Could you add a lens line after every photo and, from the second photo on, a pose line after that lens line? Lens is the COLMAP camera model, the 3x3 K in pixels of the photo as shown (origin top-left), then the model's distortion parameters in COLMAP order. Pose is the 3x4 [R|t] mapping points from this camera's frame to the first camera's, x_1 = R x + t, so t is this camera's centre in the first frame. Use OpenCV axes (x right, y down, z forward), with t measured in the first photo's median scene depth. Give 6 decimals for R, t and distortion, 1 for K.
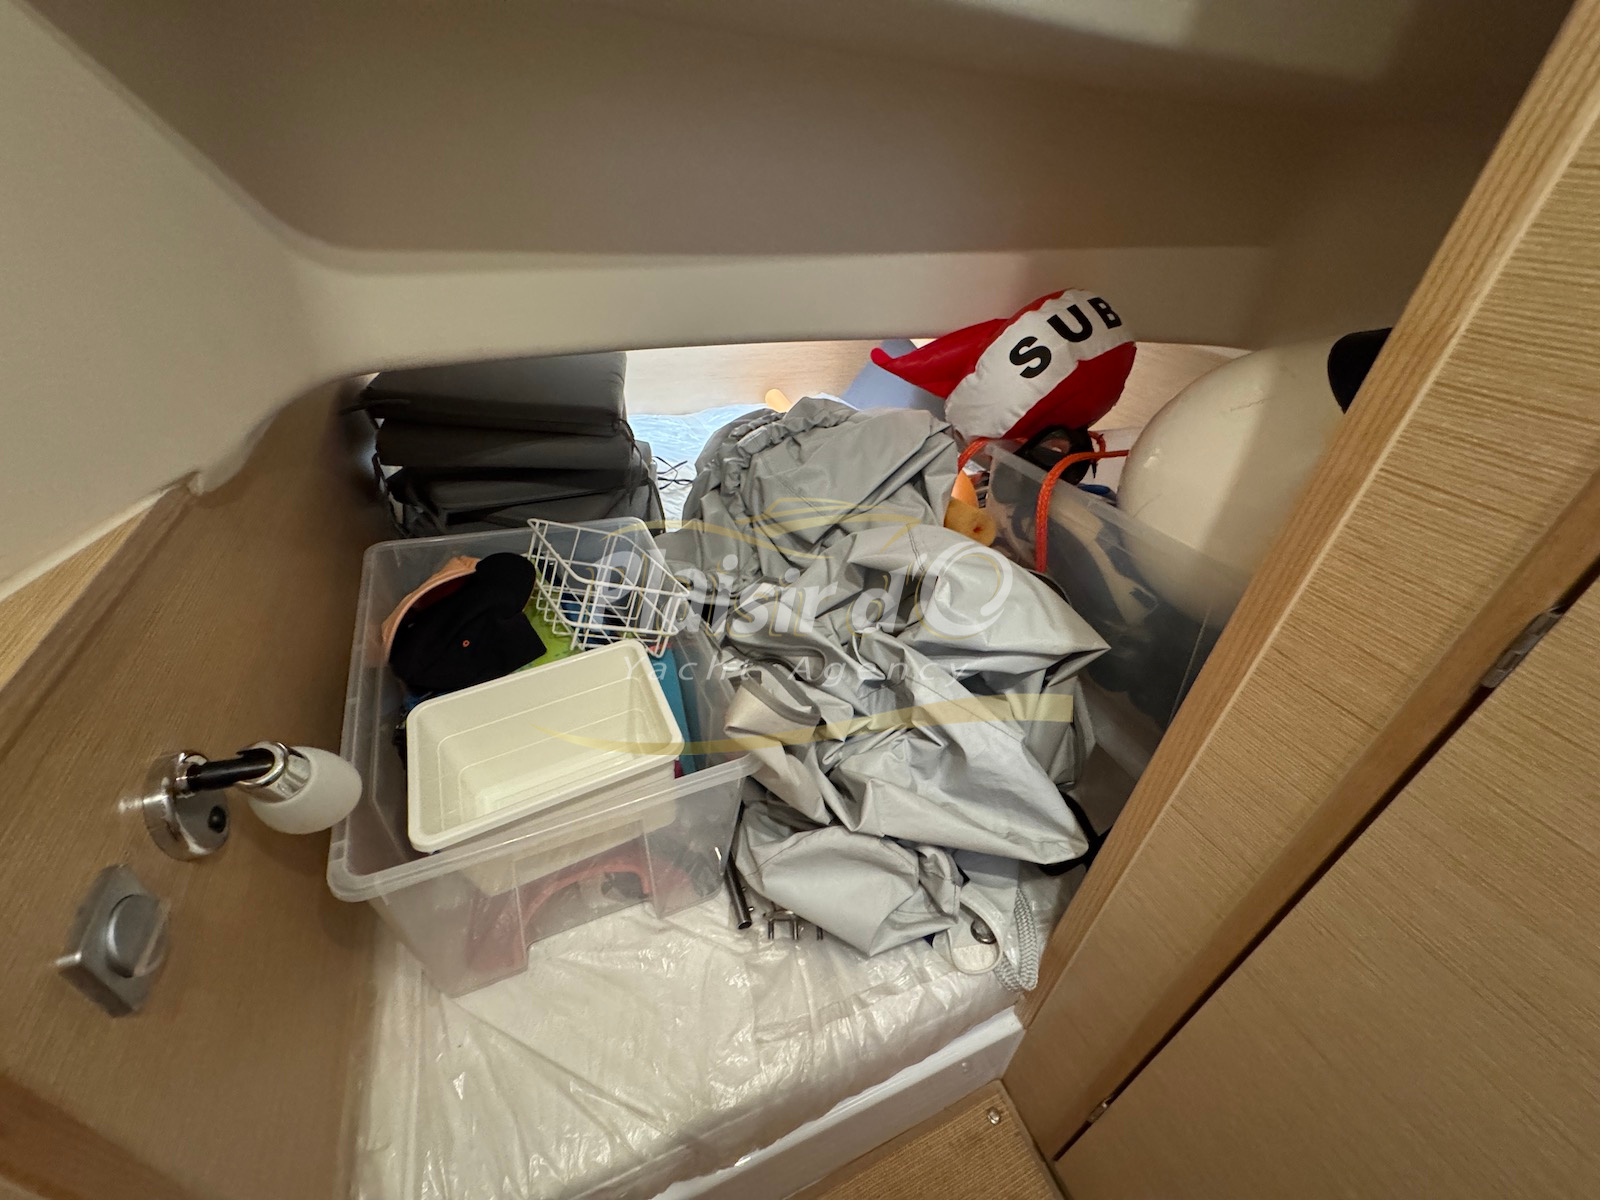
lens RADIAL K [[640.8, 0, 803.4], [0, 640.8, 602.8], [0, 0, 1]] dist [-0.012593, 0.000930]
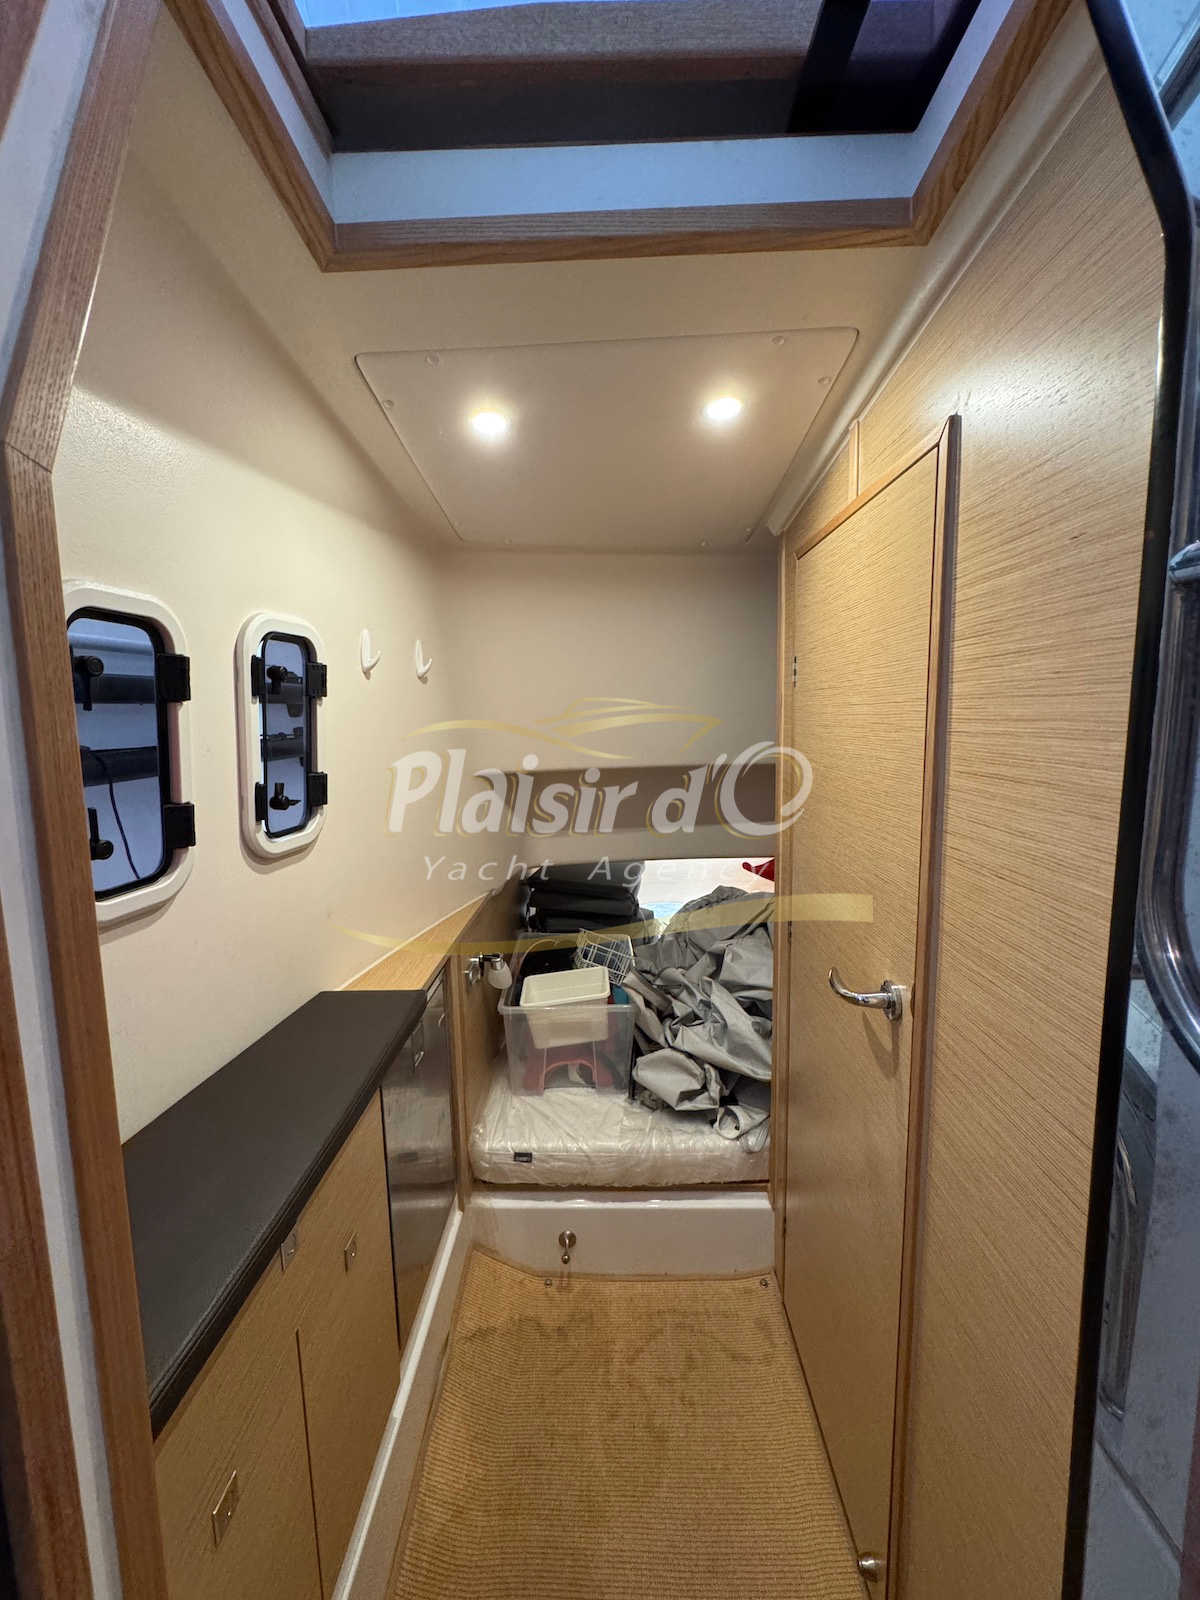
lens RADIAL K [[640.8, 0, 597.4], [0, 640.8, 793.0], [0, 0, 1]] dist [-0.012593, 0.000930]
pose [[0.902560, -0.051427, -0.427483, 0.857197], [-0.159957, 0.881736, -0.443797, 0.597997], [0.399750, 0.468932, 0.787593, -1.381415]]
